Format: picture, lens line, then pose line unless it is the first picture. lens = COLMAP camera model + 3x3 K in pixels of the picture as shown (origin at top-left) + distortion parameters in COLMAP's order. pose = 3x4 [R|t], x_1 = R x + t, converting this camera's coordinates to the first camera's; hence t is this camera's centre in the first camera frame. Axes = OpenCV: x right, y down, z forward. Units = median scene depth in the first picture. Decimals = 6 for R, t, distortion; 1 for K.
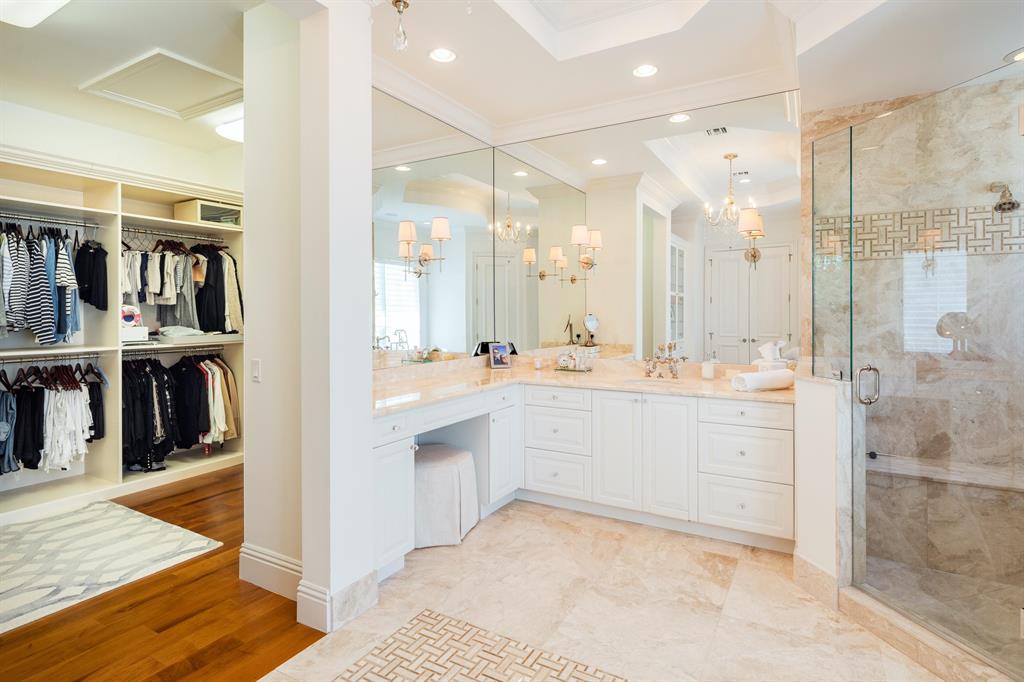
lens RADIAL K [[518.2, 0, 527.6], [0, 518.2, 311.6], [0, 0, 1]] dist [0.003833, -0.002589]
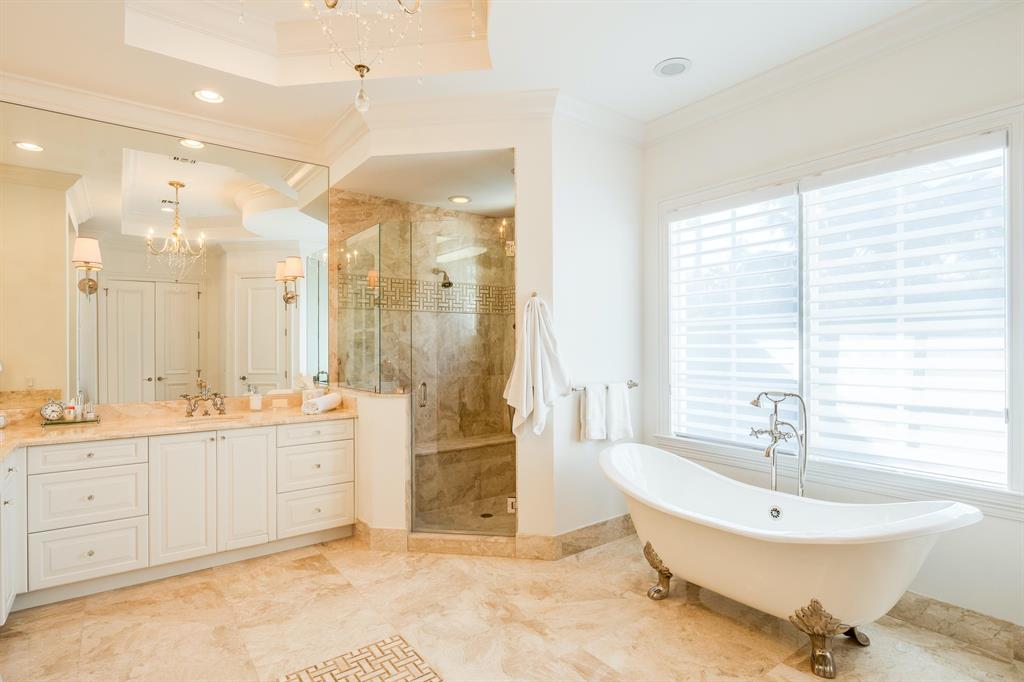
lens RADIAL K [[518.2, 0, 513.7], [0, 518.2, 345.7], [0, 0, 1]] dist [0.003833, -0.002589]
pose [[0.401706, 0.004630, 0.915757, -0.489971], [0.001365, 0.999983, -0.005655, 0.005612], [-0.915767, 0.003522, 0.401693, 0.111472]]
